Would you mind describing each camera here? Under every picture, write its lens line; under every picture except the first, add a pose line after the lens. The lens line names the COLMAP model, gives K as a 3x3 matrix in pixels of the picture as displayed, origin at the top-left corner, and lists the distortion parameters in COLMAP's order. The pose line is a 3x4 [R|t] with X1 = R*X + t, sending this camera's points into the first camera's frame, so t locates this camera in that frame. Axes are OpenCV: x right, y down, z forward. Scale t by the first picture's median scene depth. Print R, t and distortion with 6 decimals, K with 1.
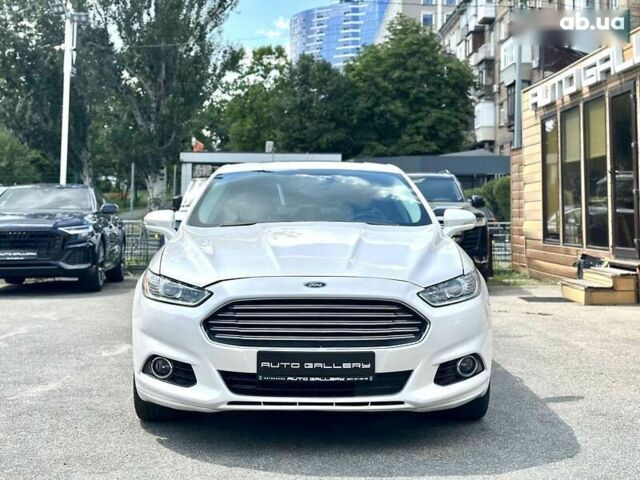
lens RADIAL K [[899.5, 0, 319.1], [0, 899.5, 134.0], [0, 0, 1]] dist [0.093175, -0.110820]
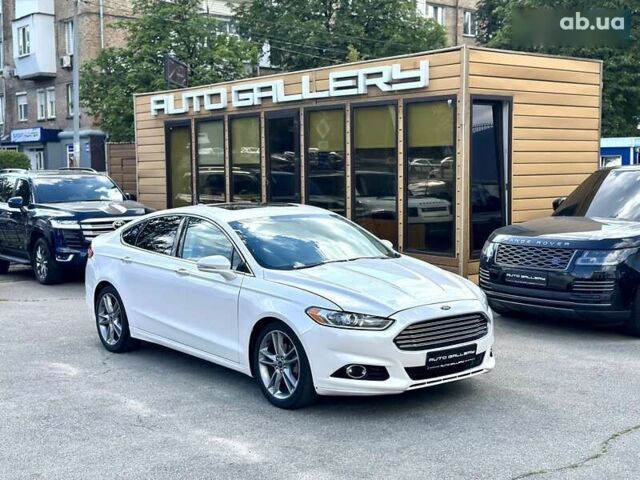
lens RADIAL K [[871.5, 0, 320.0], [0, 871.5, 240.0], [0, 0, 1]] dist [0.143609, -0.104318]
pose [[0.781211, -0.063243, 0.621055, -0.881947], [-0.042097, 0.987254, 0.153487, -0.142566], [-0.622846, -0.146050, 0.768591, -0.039810]]
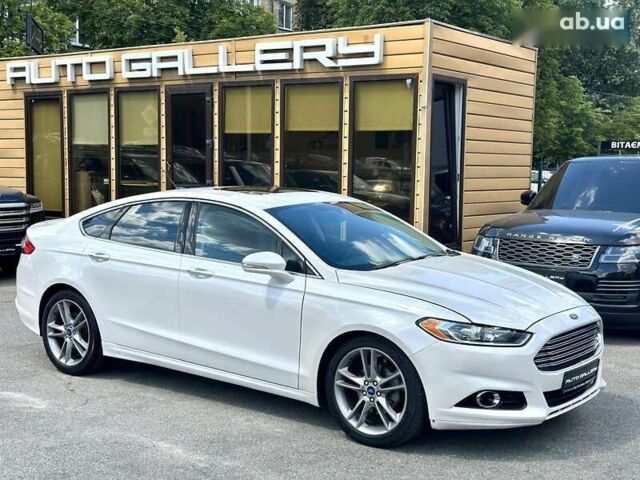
lens RADIAL K [[874.7, 0, 316.0], [0, 874.7, 244.1], [0, 0, 1]] dist [0.135516, -0.087000]
pose [[0.610134, -0.066130, 0.789534, -0.965354], [-0.085255, 0.985245, 0.148405, -0.076617], [-0.787698, -0.157859, 0.595494, 0.411968]]
